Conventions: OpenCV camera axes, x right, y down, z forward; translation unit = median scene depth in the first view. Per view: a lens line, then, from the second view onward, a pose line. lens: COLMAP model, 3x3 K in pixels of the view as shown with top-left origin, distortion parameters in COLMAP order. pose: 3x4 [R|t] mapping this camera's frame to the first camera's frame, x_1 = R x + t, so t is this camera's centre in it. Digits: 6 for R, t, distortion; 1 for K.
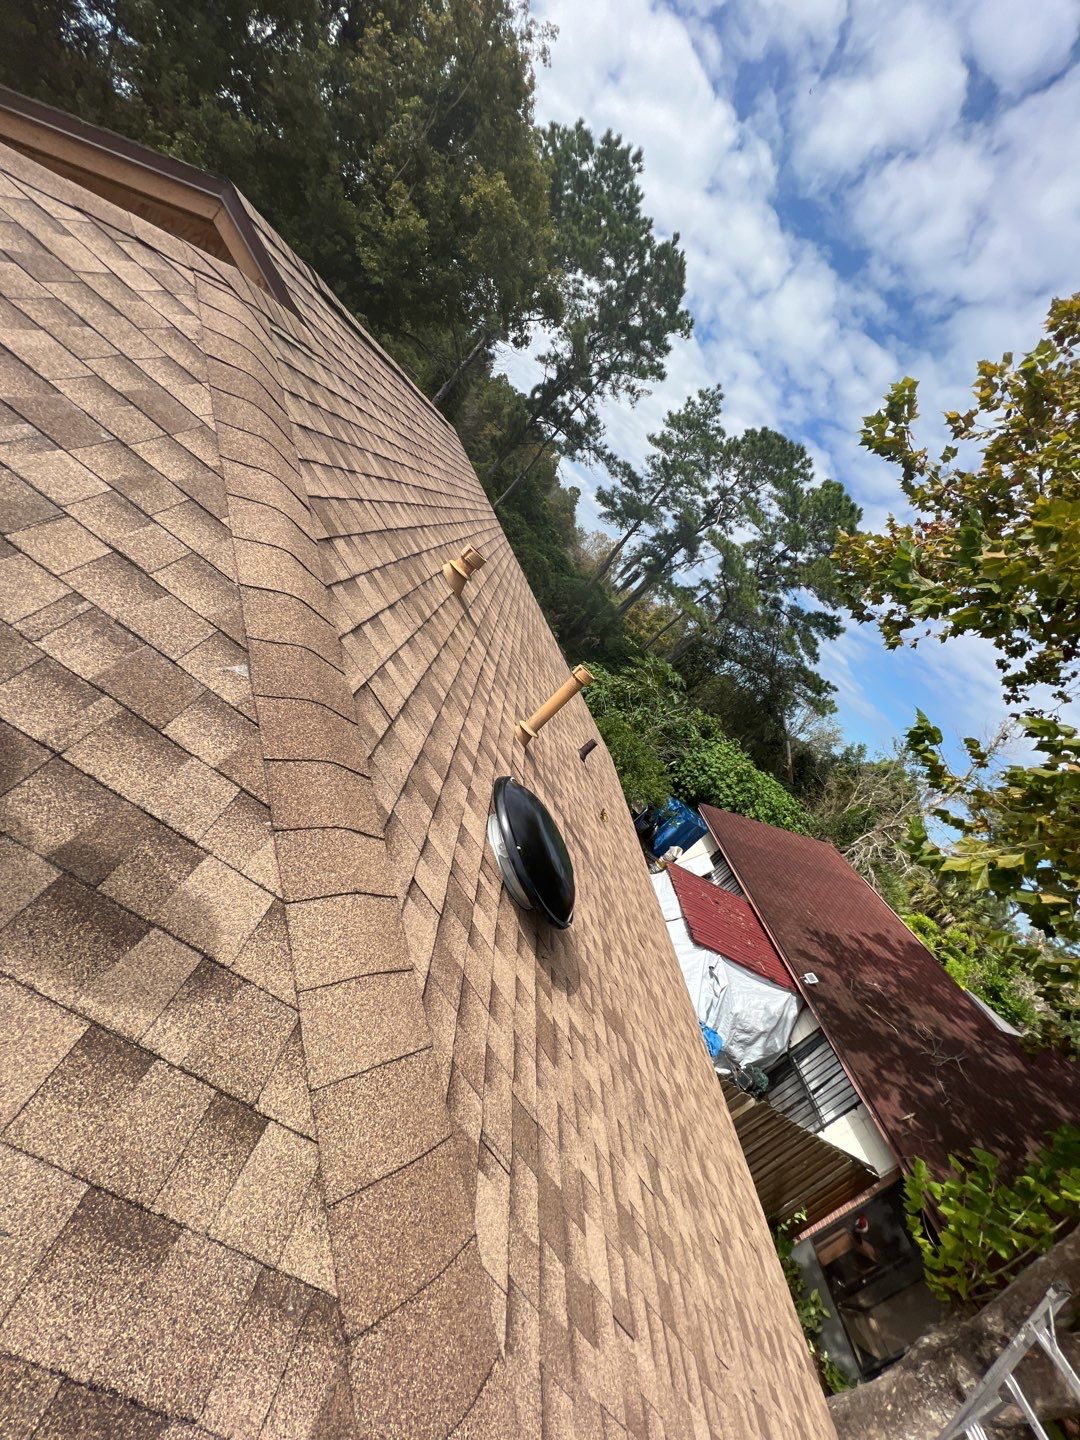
lens RADIAL K [[580.8, 0, 544.5], [0, 580.8, 714.0], [0, 0, 1]] dist [0.000457, -0.000066]
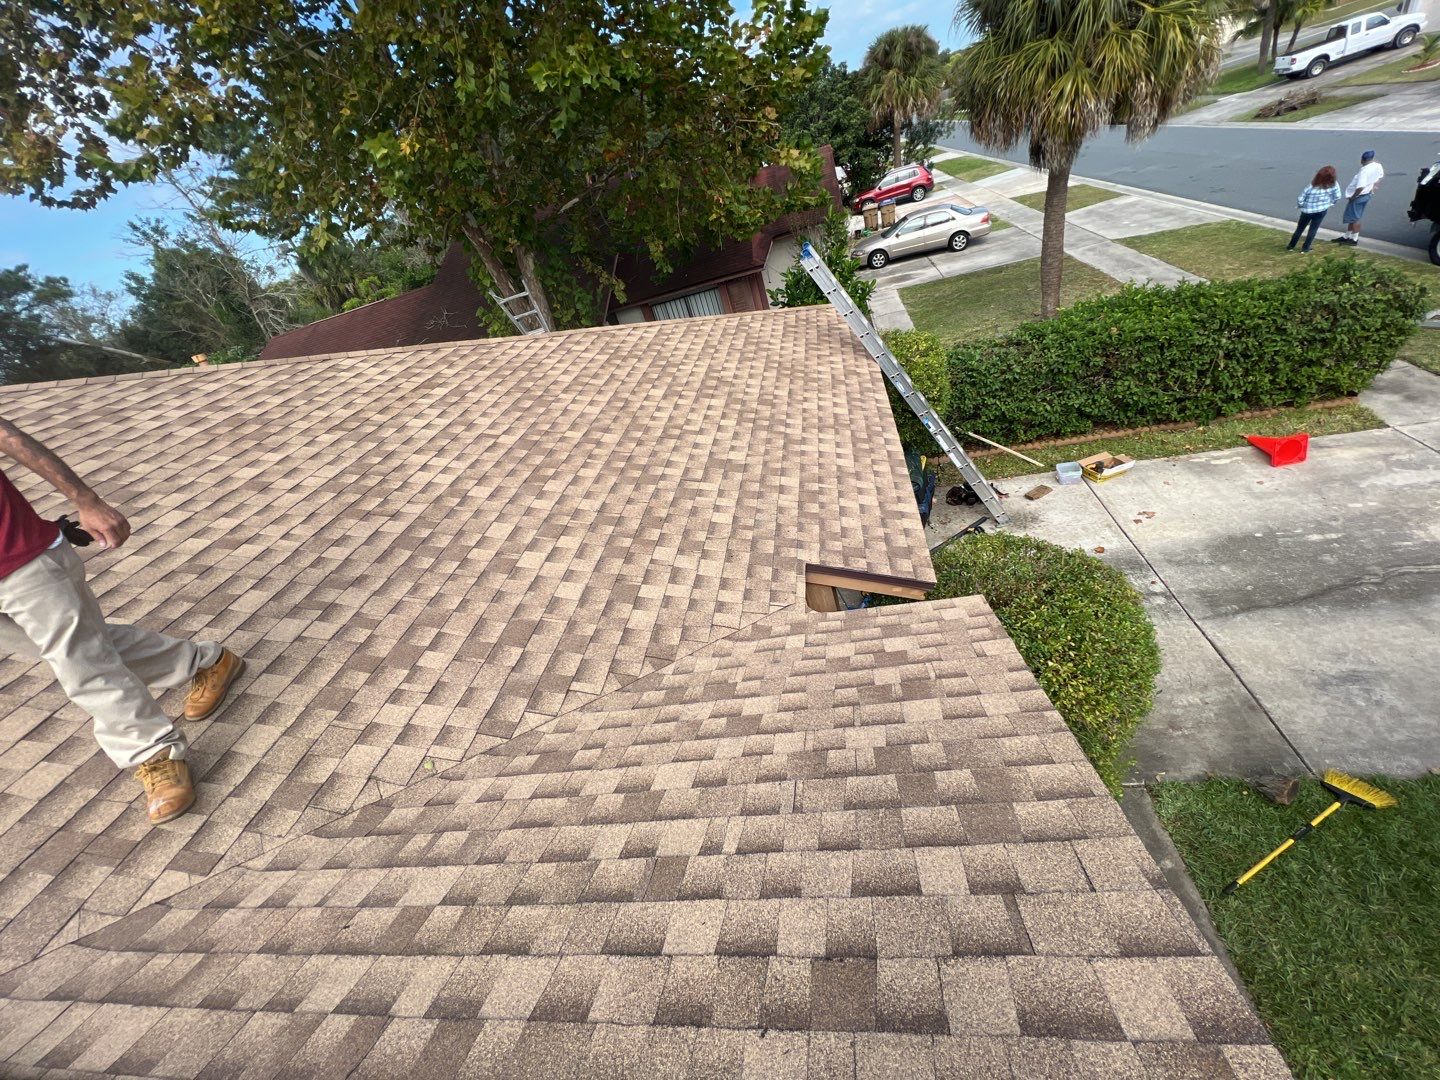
lens RADIAL K [[580.8, 0, 714.9], [0, 580.8, 538.5], [0, 0, 1]] dist [0.000457, -0.000066]
pose [[-0.064094, -0.968675, 0.239918, -0.118415], [0.599560, 0.154808, 0.785214, -0.044319], [-0.797759, 0.194172, 0.570857, -0.146792]]
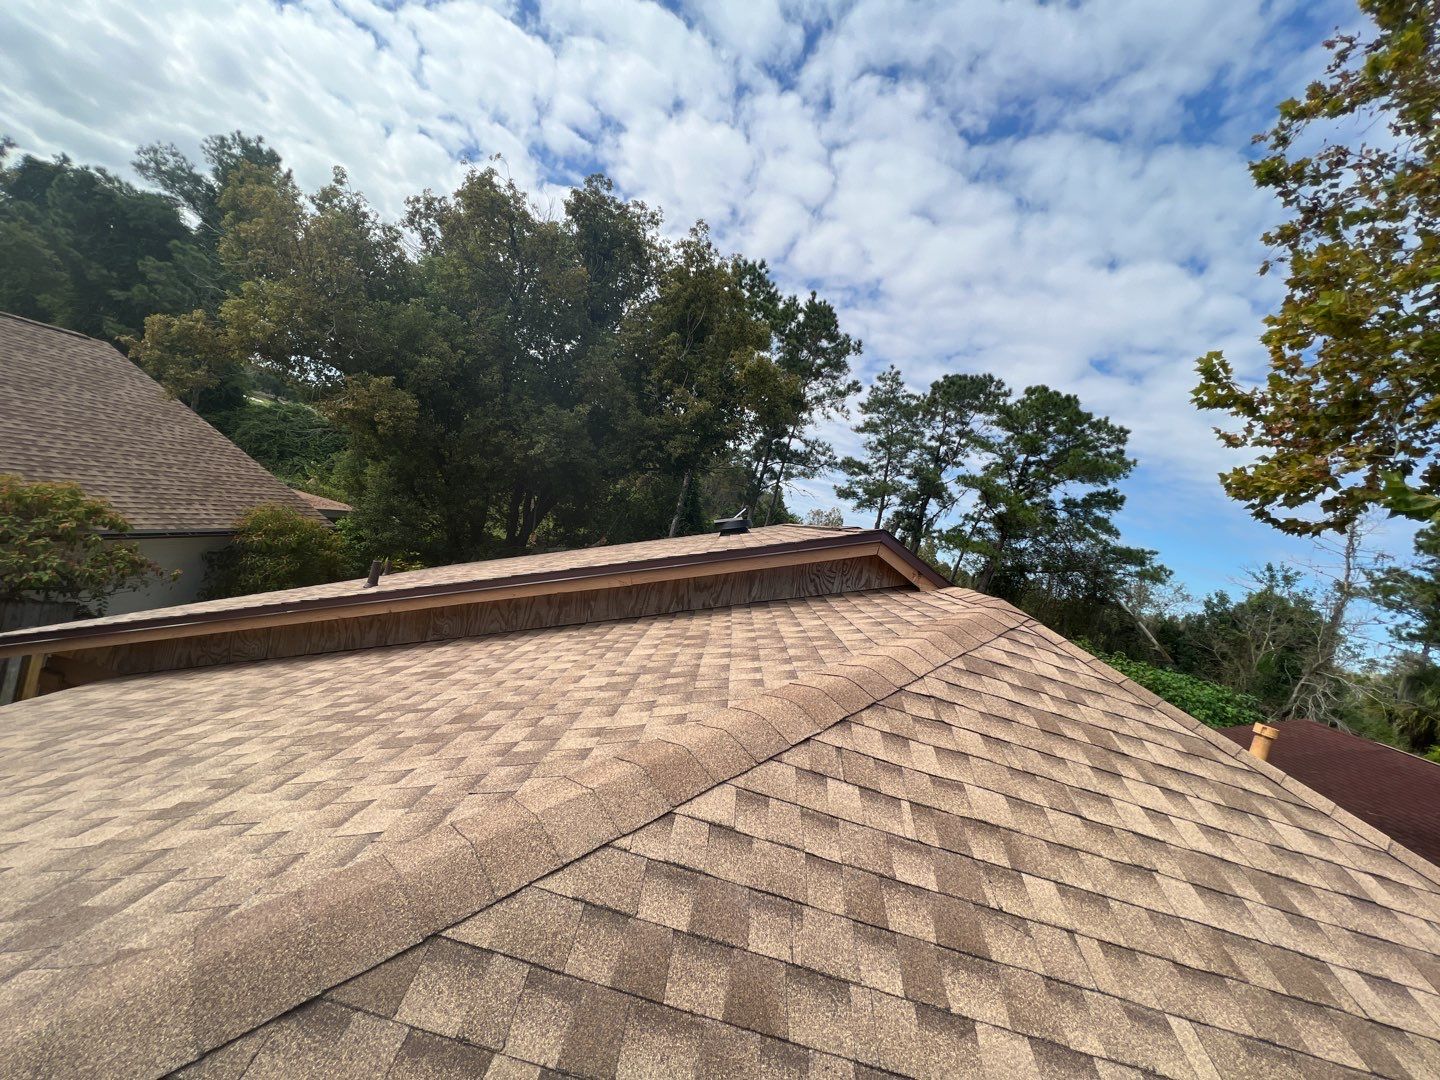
lens RADIAL K [[580.8, 0, 718.5], [0, 580.8, 538.1], [0, 0, 1]] dist [0.000457, -0.000066]
pose [[0.897130, -0.437304, -0.062635, -0.078576], [0.397327, 0.860706, -0.318301, -0.046358], [0.193104, 0.260671, 0.945918, -0.054802]]
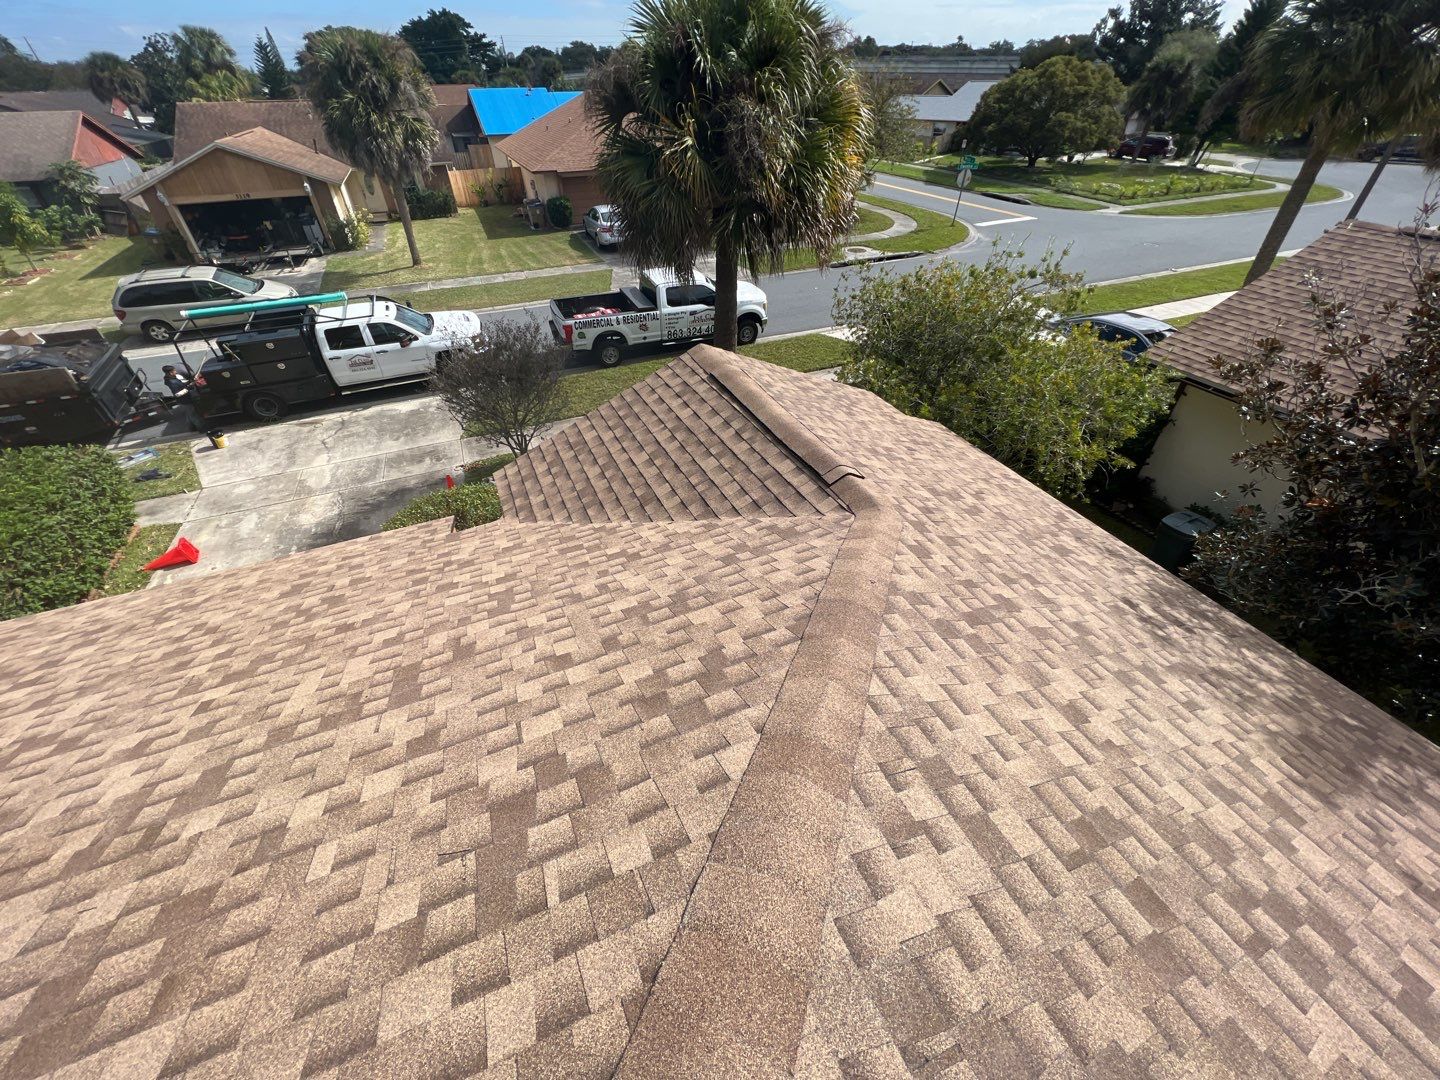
lens RADIAL K [[580.8, 0, 721.1], [0, 580.8, 538.5], [0, 0, 1]] dist [0.000457, -0.000066]
pose [[-0.697692, -0.342846, -0.629033, -0.044714], [-0.698762, 0.519300, 0.491995, -0.084351], [0.157978, 0.782806, -0.601879, 0.025549]]
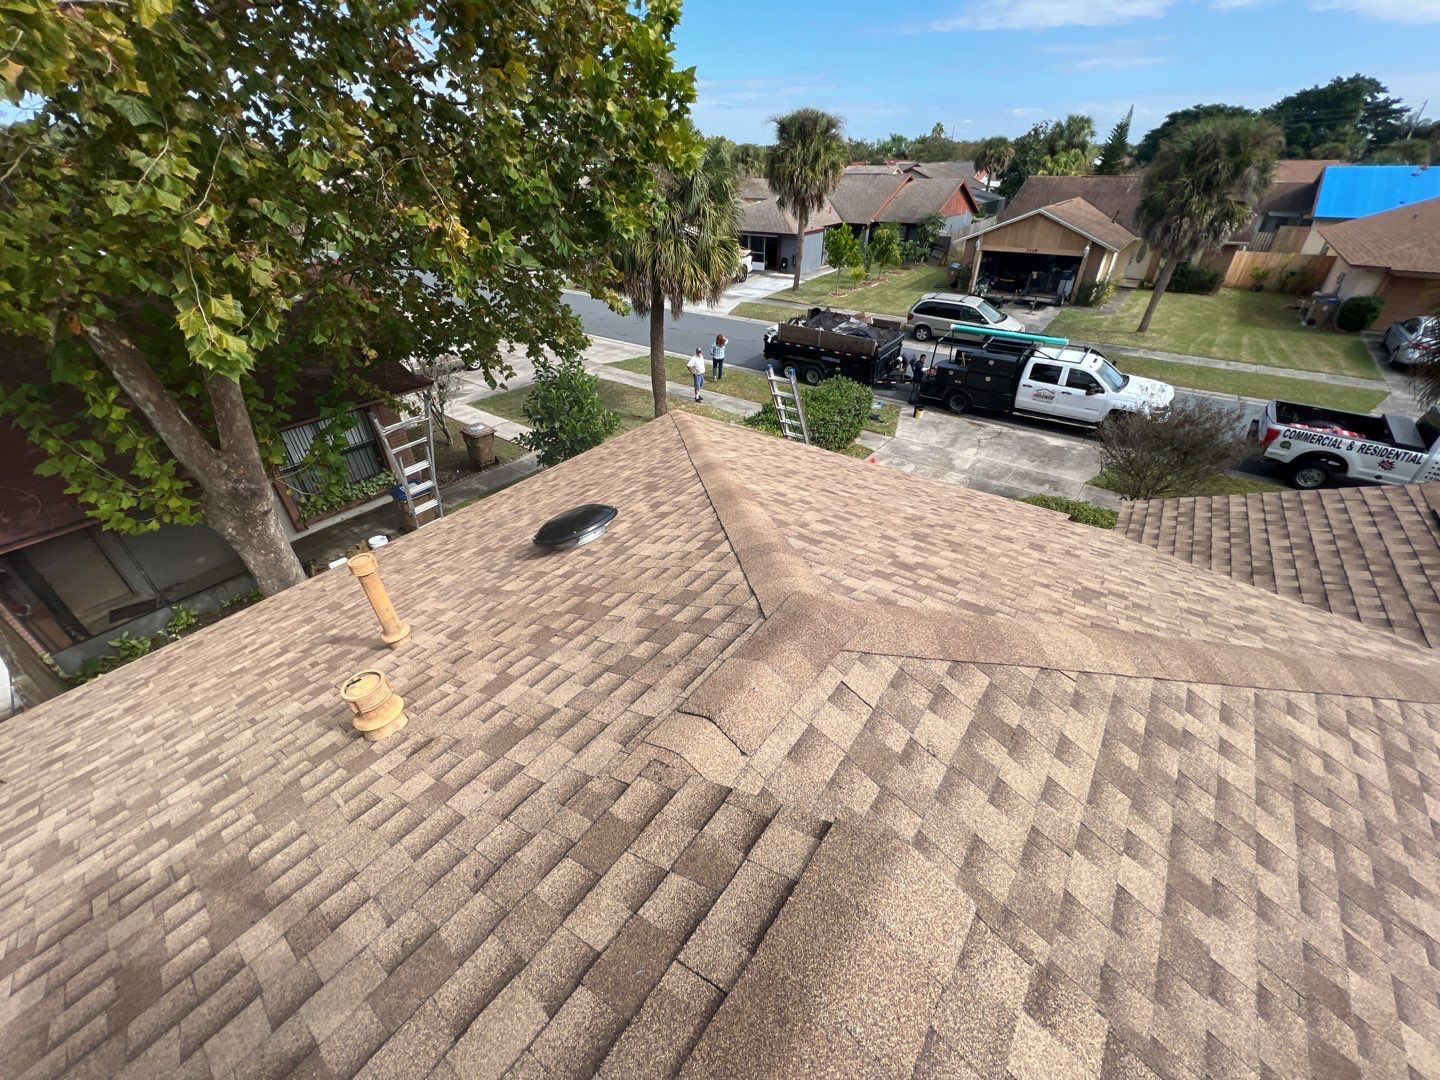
lens RADIAL K [[580.8, 0, 715.0], [0, 580.8, 536.9], [0, 0, 1]] dist [0.000457, -0.000066]
pose [[-0.591698, -0.805722, 0.026585, -0.024354], [-0.286244, 0.240809, 0.927402, -0.117519], [-0.753630, 0.541132, -0.373119, 0.107755]]
